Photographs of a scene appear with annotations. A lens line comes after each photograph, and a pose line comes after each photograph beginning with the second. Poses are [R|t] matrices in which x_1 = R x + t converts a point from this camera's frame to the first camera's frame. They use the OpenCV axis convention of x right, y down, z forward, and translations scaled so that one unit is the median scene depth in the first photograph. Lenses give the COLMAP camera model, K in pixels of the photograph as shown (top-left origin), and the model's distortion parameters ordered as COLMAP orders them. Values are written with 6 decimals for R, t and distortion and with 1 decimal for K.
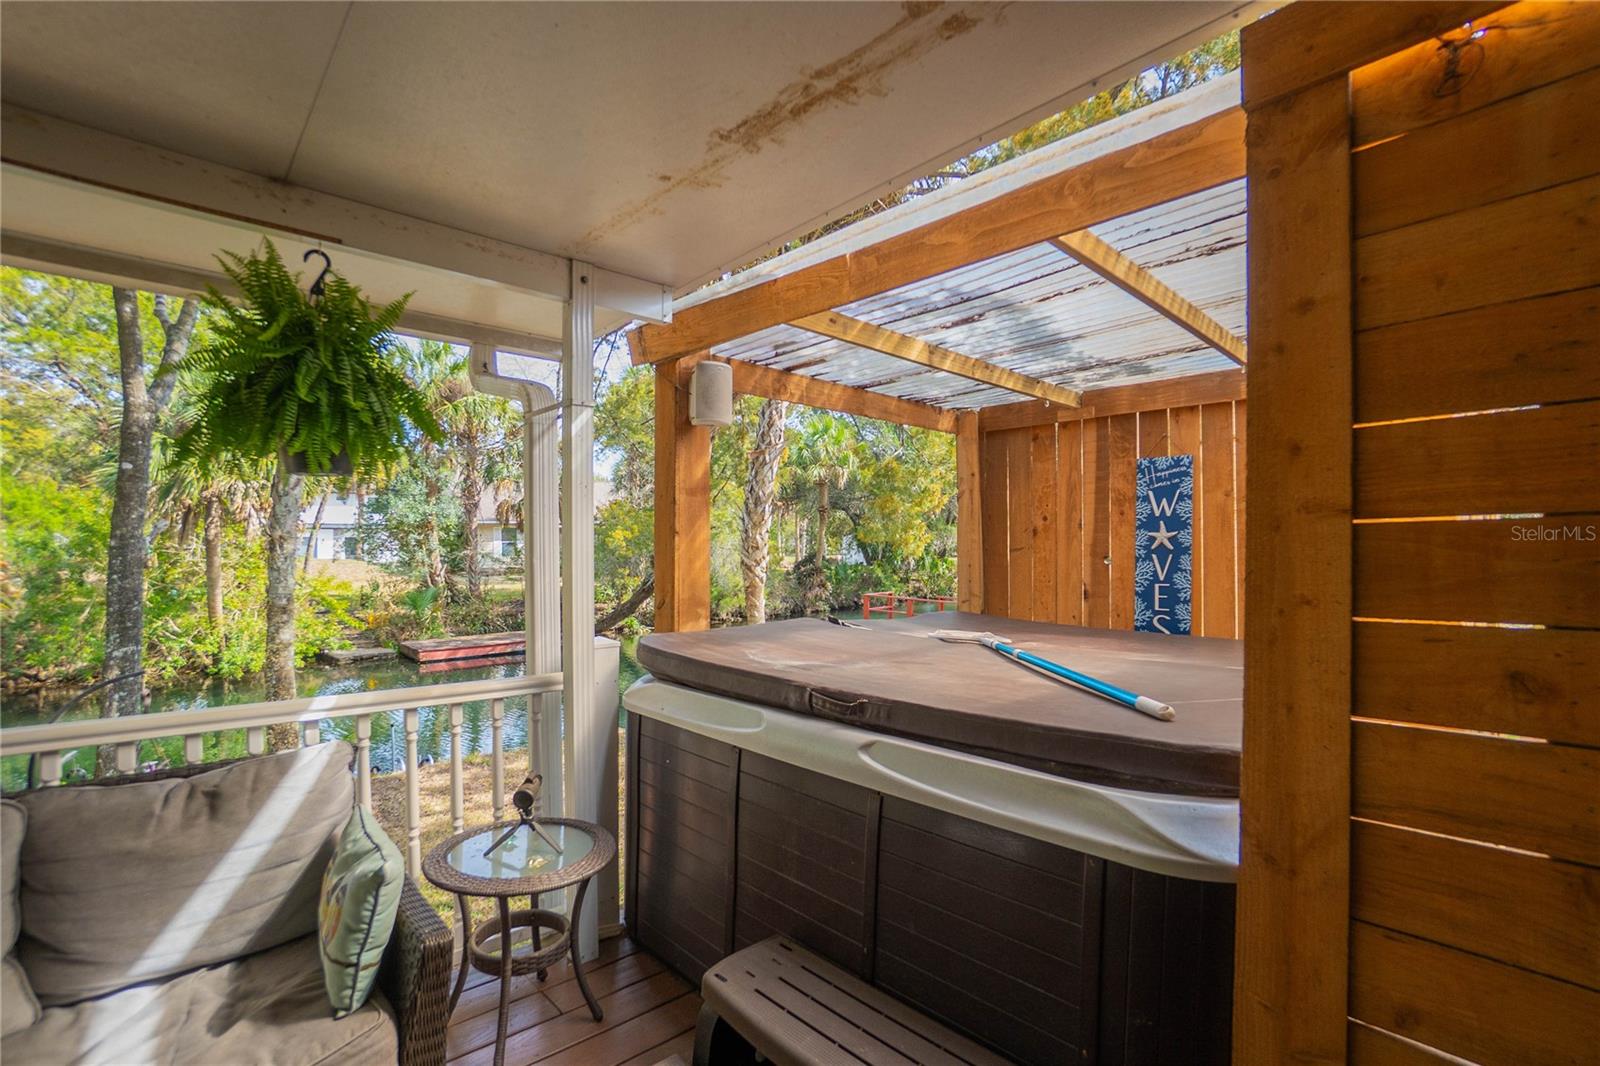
lens RADIAL K [[724.5, 0, 791.1], [0, 724.5, 535.3], [0, 0, 1]] dist [-0.045297, 0.018069]
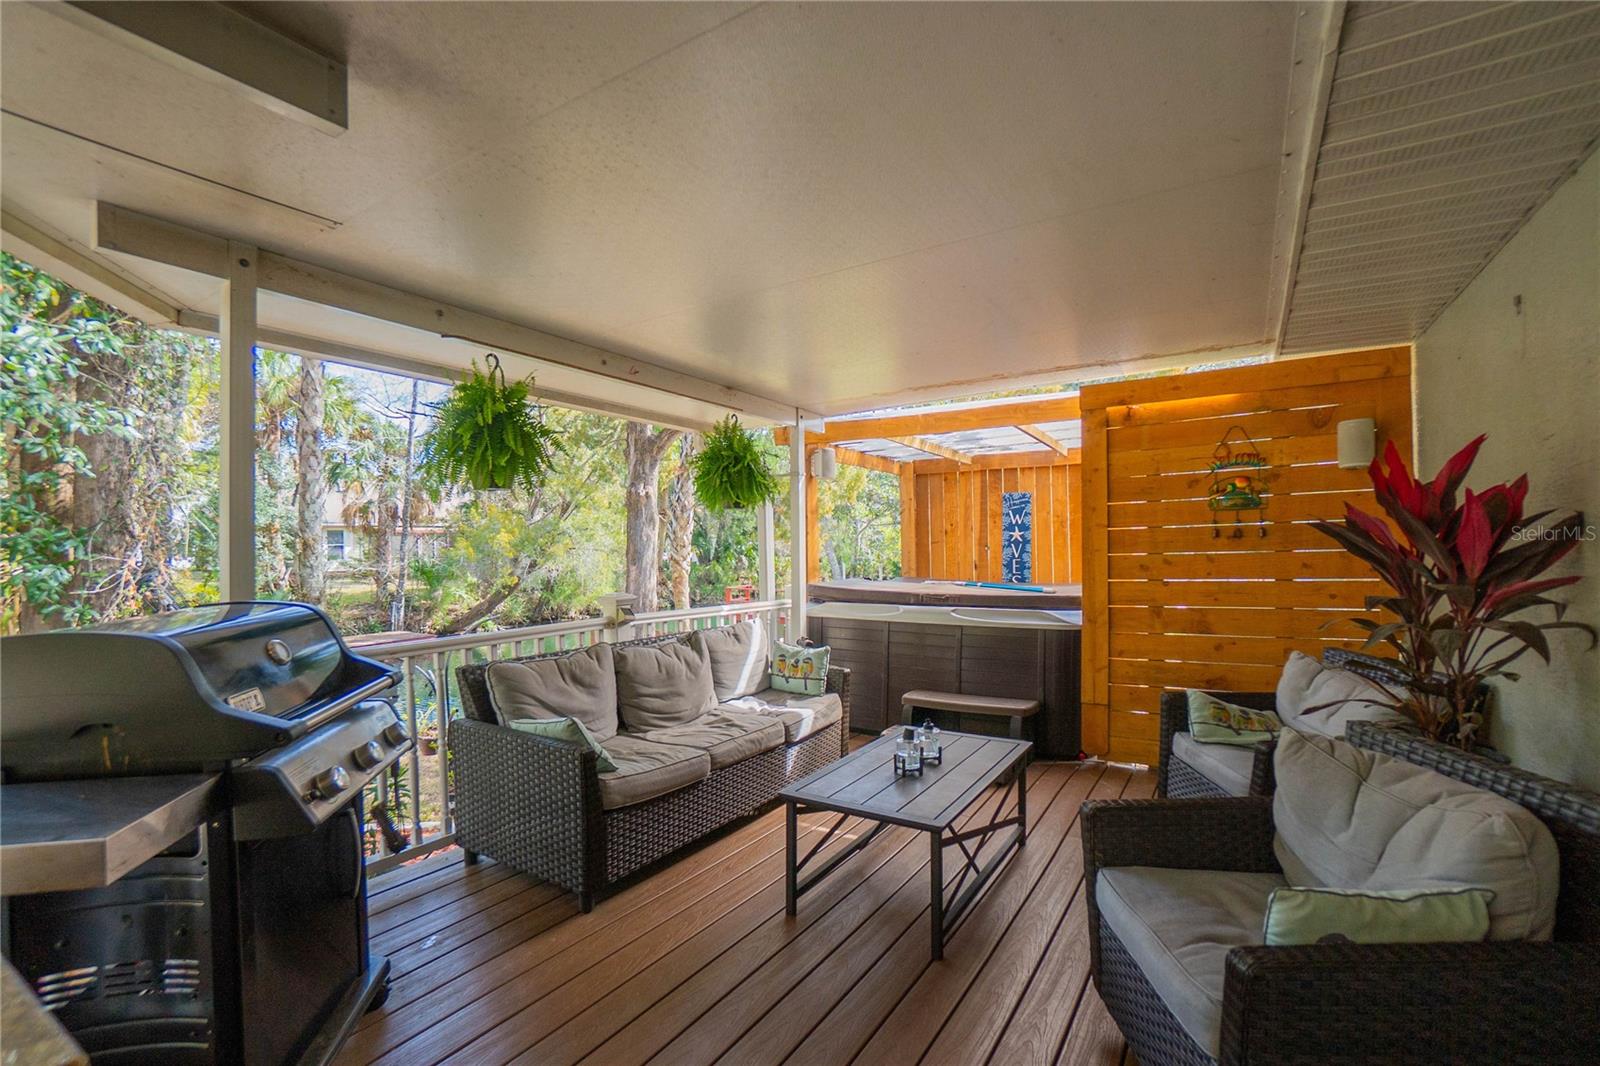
lens RADIAL K [[724.5, 0, 788.6], [0, 724.5, 528.2], [0, 0, 1]] dist [-0.045297, 0.018069]
pose [[0.964077, -0.001745, 0.265616, -0.585086], [0.004778, 0.999931, -0.010775, 0.002263], [-0.265579, 0.011657, 0.964019, -0.702482]]
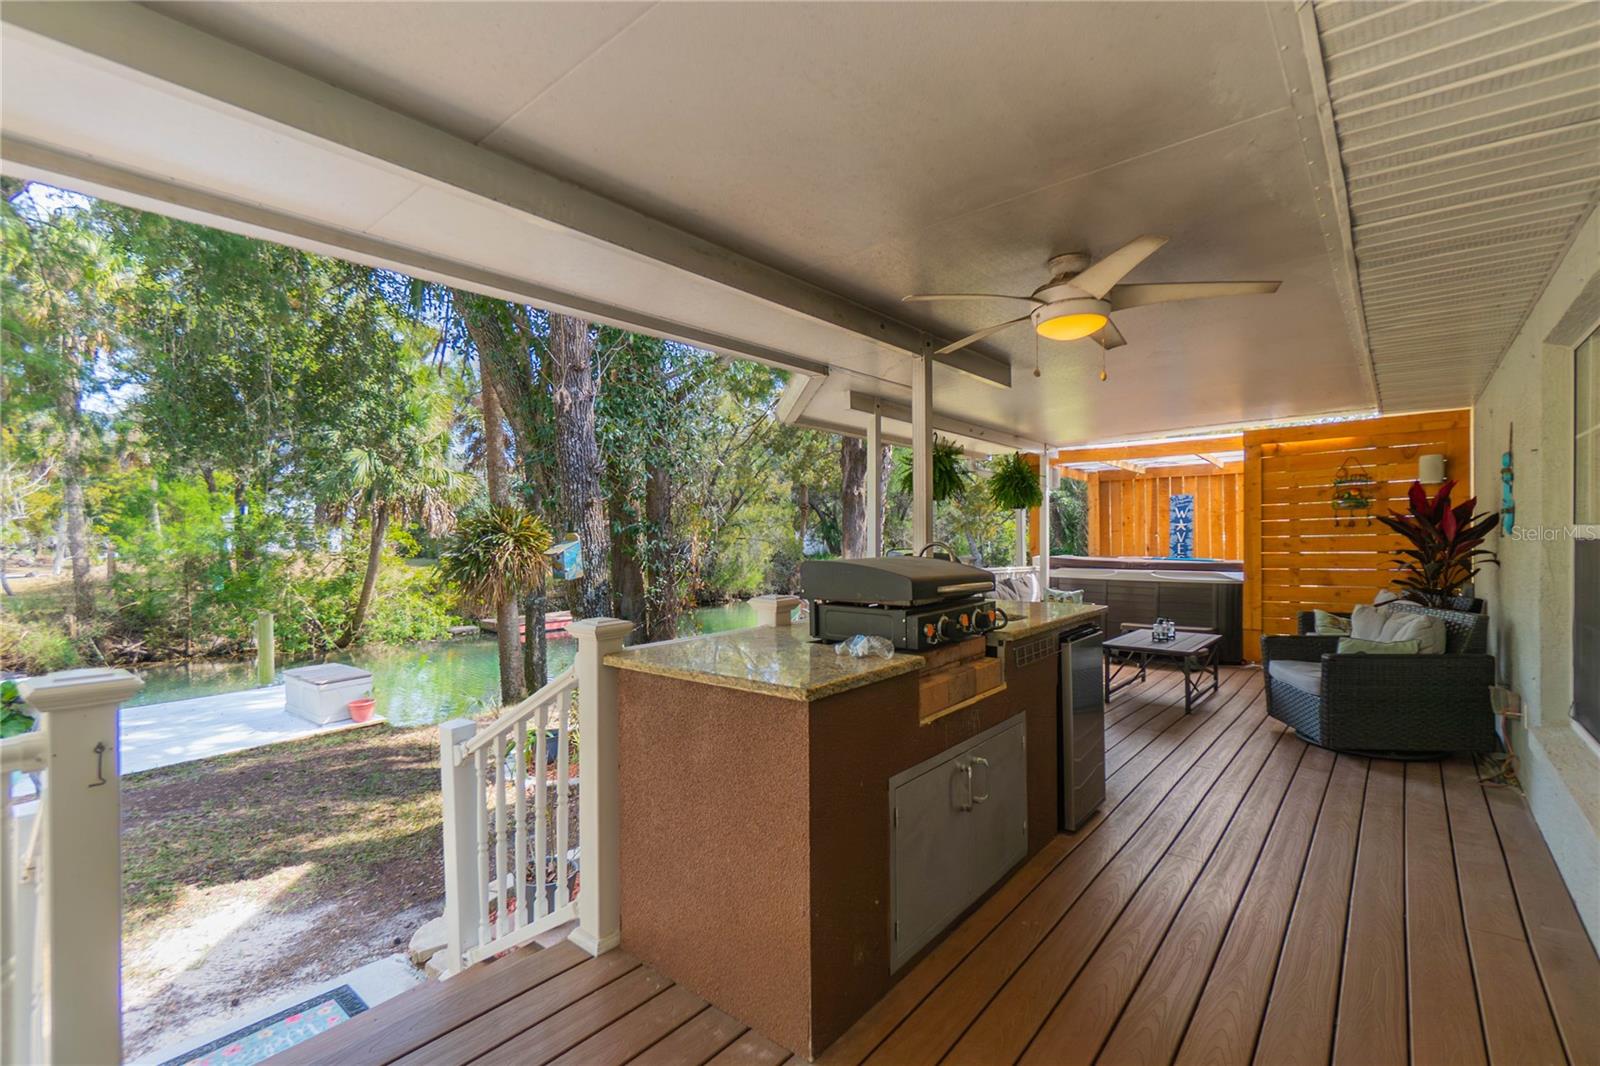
lens RADIAL K [[724.5, 0, 778.7], [0, 724.5, 537.8], [0, 0, 1]] dist [-0.045297, 0.018069]
pose [[0.992303, -0.005488, 0.123714, -1.259867], [0.004067, 0.999923, 0.011732, 0.009731], [-0.123769, -0.011139, 0.992249, -1.405081]]
